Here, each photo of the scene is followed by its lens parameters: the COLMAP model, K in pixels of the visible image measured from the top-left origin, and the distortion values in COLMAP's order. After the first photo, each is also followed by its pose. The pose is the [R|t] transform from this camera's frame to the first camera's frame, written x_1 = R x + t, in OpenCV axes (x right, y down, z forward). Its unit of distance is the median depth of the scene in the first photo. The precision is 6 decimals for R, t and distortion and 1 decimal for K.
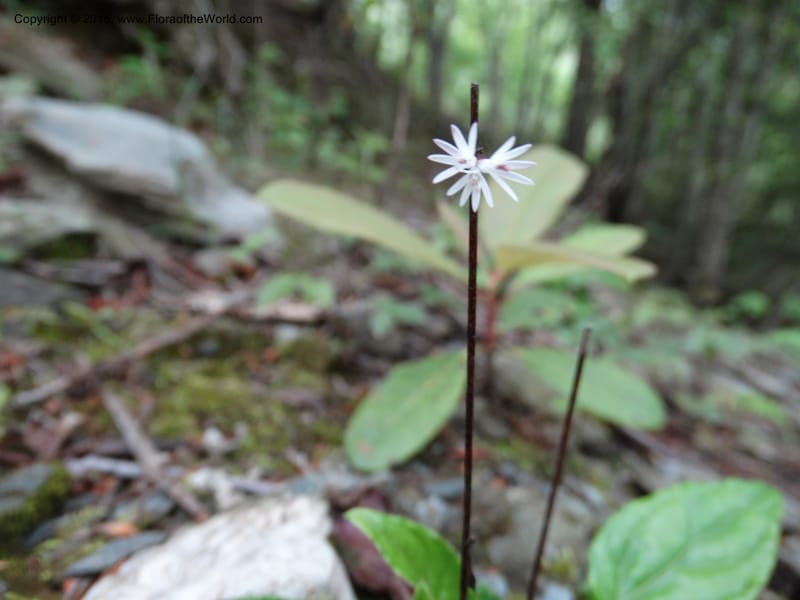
lens RADIAL K [[578.2, 0, 400.0], [0, 578.2, 300.0], [0, 0, 1]] dist [-0.000476, 0.005196]
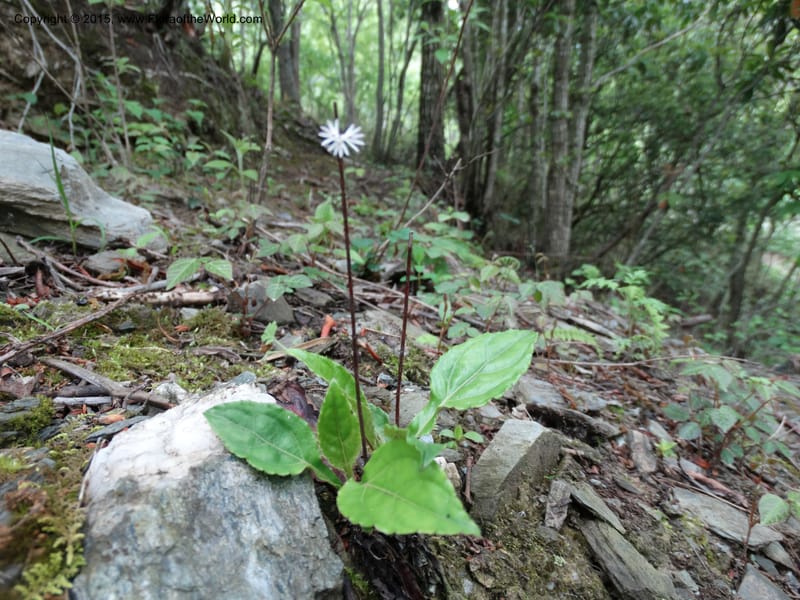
lens RADIAL K [[577.5, 0, 394.3], [0, 577.5, 299.4], [0, 0, 1]] dist [-0.002513, 0.003832]
pose [[0.974499, -0.099240, 0.201255, -0.034940], [0.100092, 0.994960, 0.005967, 0.080815], [-0.200833, 0.014329, 0.979521, -0.249183]]
